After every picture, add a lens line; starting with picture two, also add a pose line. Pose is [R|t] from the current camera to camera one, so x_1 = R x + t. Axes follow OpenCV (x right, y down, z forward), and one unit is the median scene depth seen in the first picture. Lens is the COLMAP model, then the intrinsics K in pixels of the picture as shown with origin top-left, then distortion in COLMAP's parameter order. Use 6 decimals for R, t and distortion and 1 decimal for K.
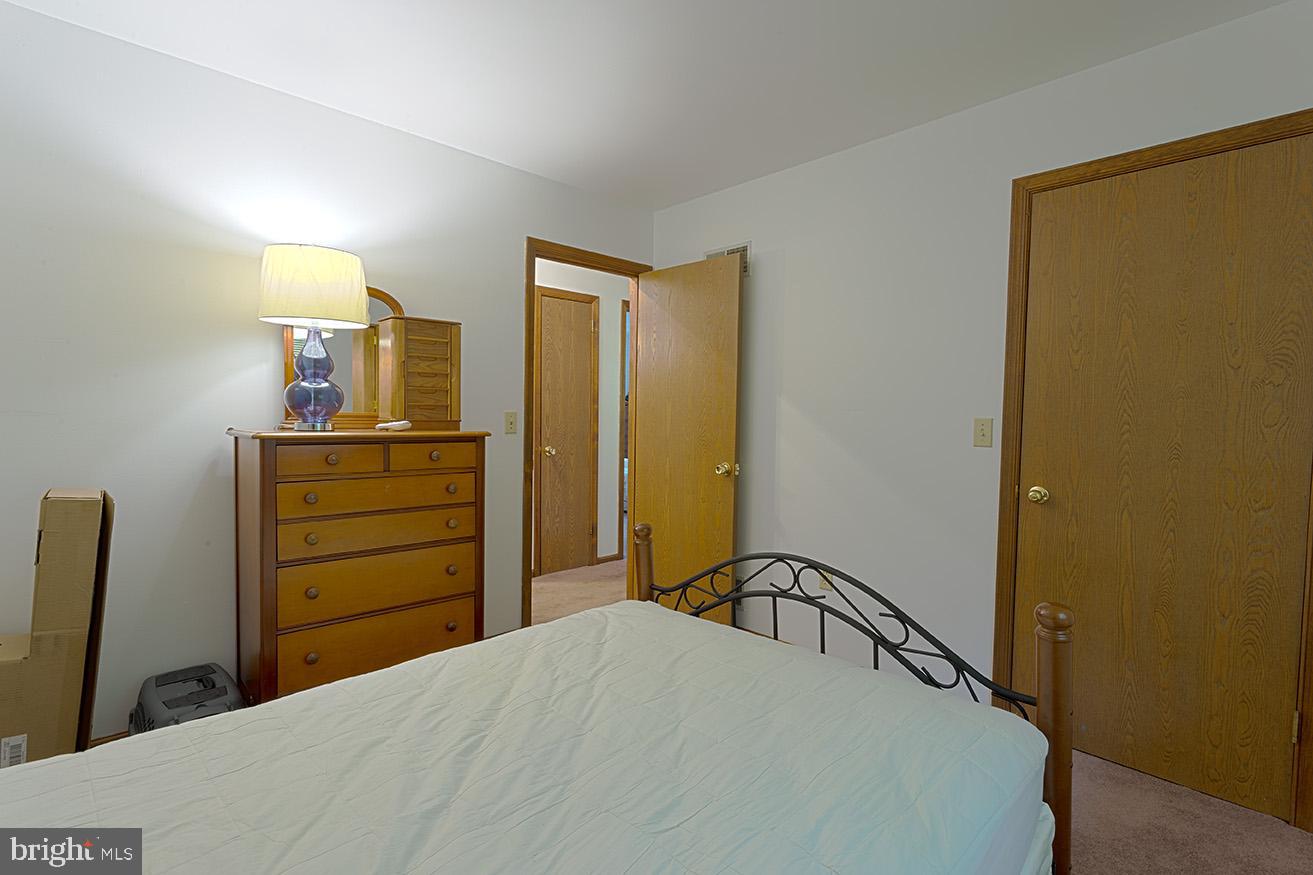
lens RADIAL K [[641.0, 0, 658.2], [0, 641.0, 439.6], [0, 0, 1]] dist [0.000824, -0.000320]
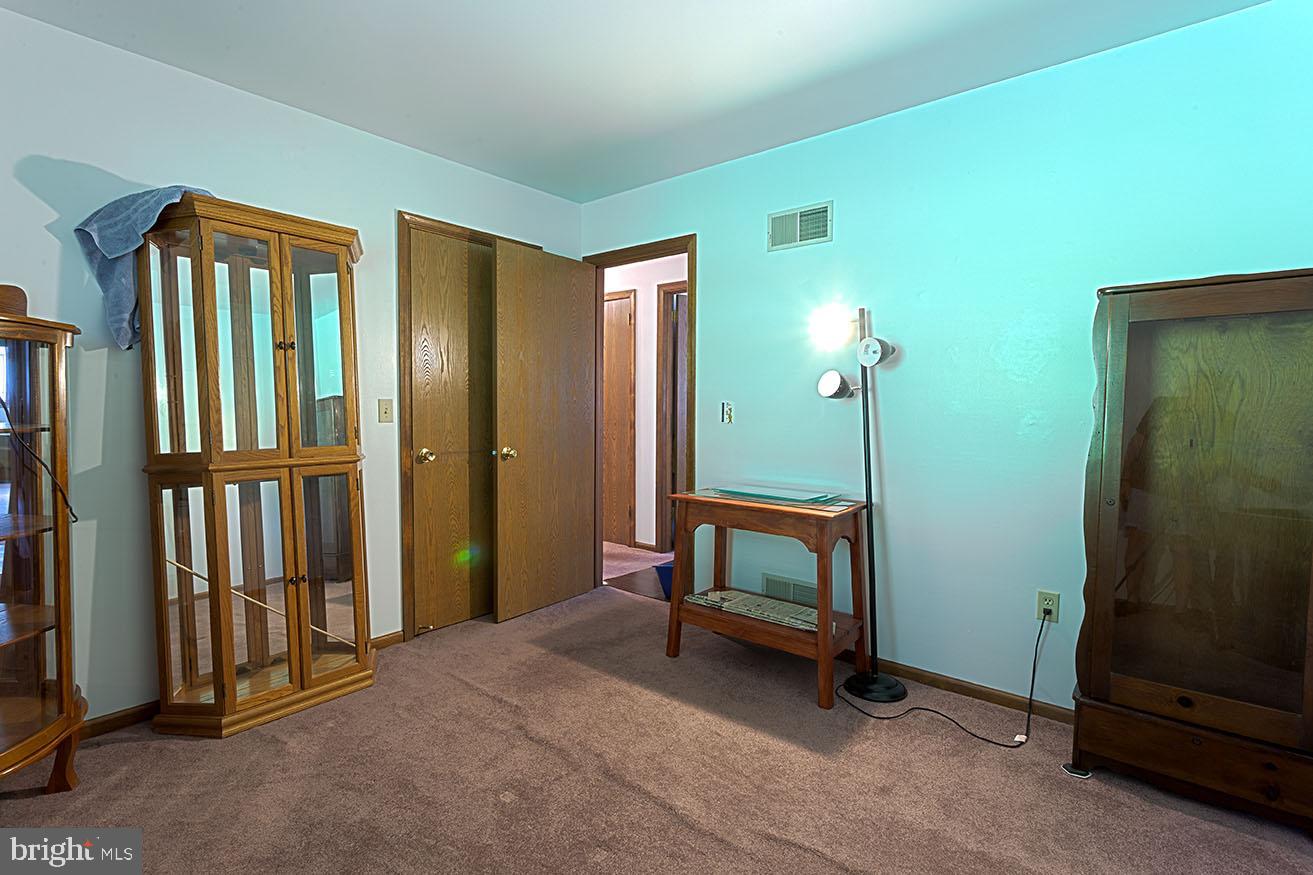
lens RADIAL K [[641.0, 0, 658.2], [0, 641.0, 439.6], [0, 0, 1]] dist [0.000824, -0.000320]
pose [[0.111415, 0.050611, -0.992484, 0.941828], [-0.035704, 0.998261, 0.046897, -0.030820], [0.993132, 0.030211, 0.113028, 0.923727]]
